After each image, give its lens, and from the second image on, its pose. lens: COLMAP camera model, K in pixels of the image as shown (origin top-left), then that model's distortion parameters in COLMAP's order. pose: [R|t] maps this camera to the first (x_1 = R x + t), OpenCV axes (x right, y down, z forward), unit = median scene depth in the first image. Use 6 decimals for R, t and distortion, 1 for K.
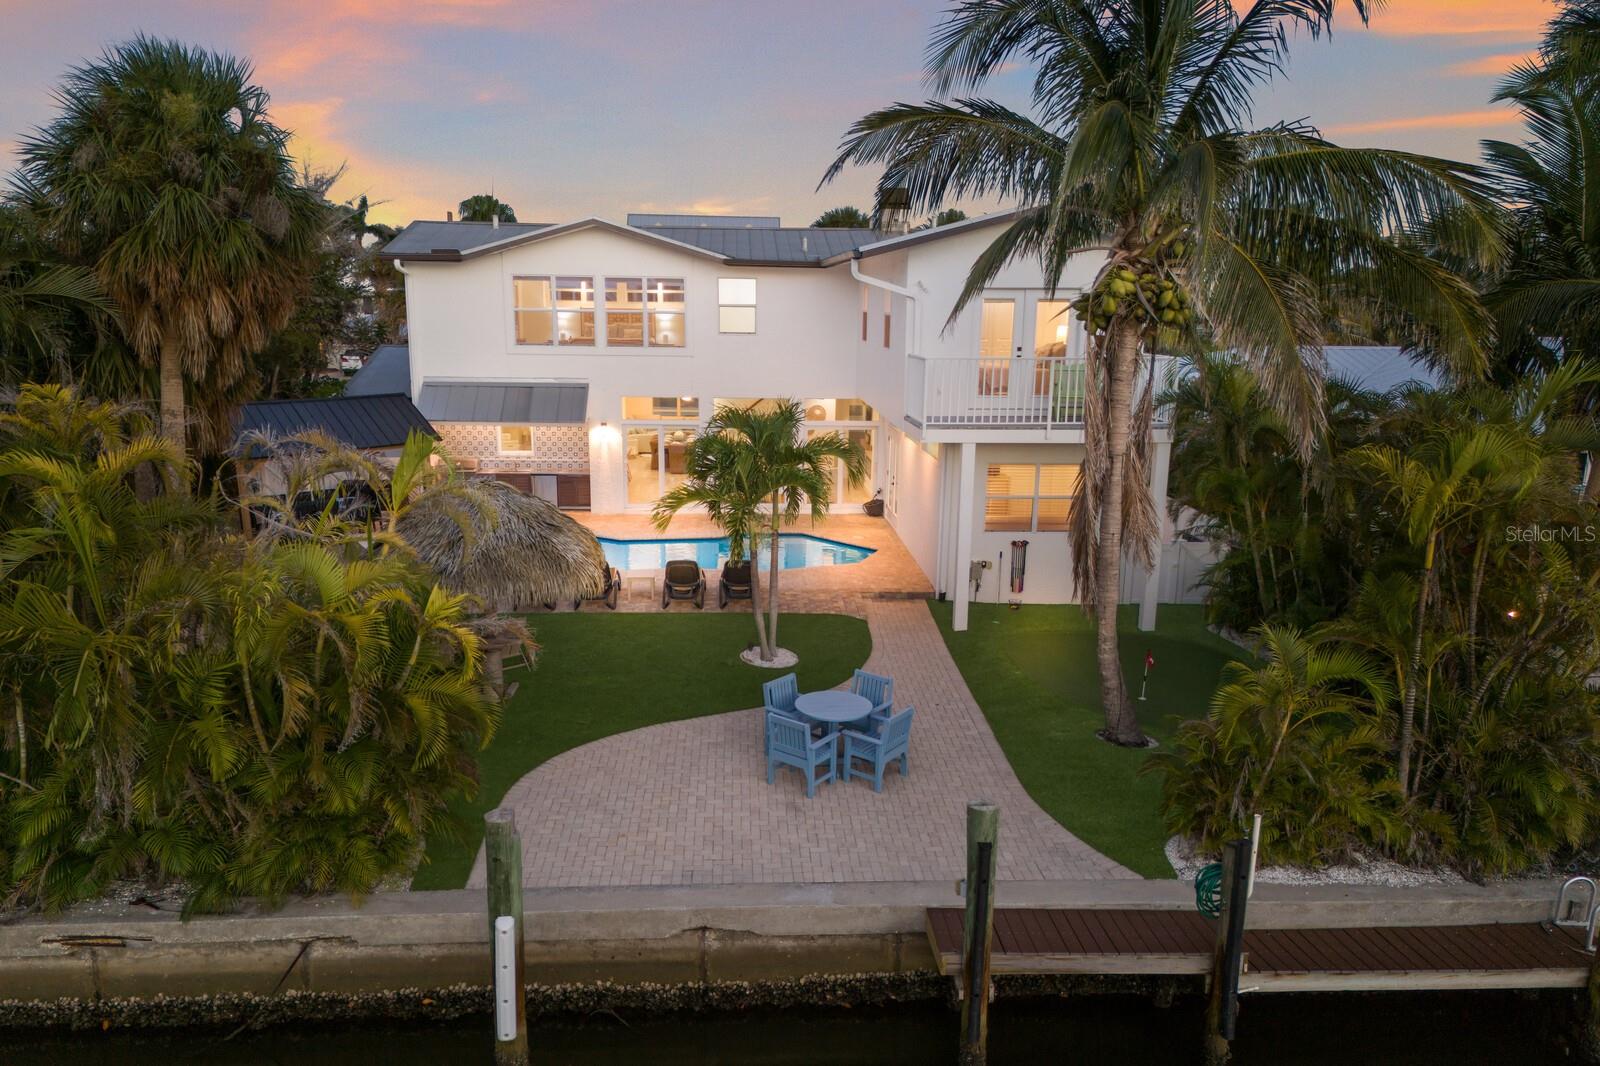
lens RADIAL K [[1170.7, 0, 807.5], [0, 1170.7, 536.1], [0, 0, 1]] dist [0.089266, -0.091594]
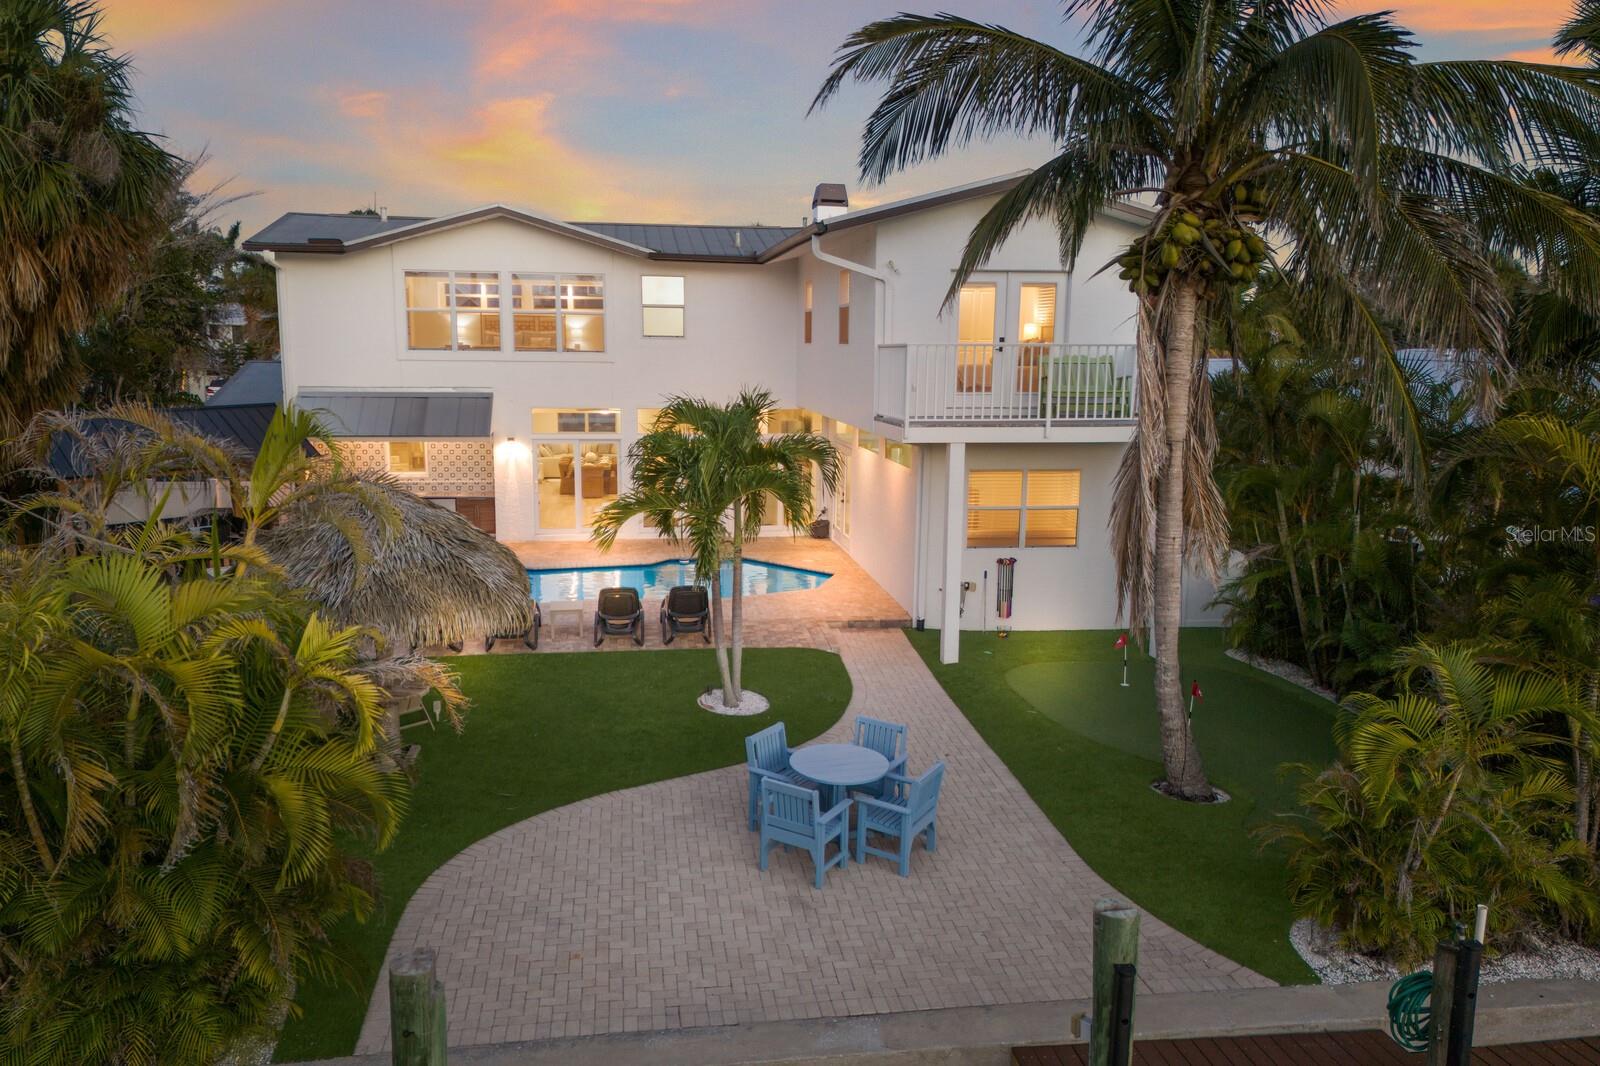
lens RADIAL K [[1152.0, 0, 799.4], [0, 1152.0, 509.9], [0, 0, 1]] dist [0.068948, -0.051523]
pose [[0.995565, -0.014393, 0.092972, -0.070532], [0.019662, 0.998236, -0.056015, 0.017961], [-0.092002, 0.057594, 0.994092, 0.218761]]
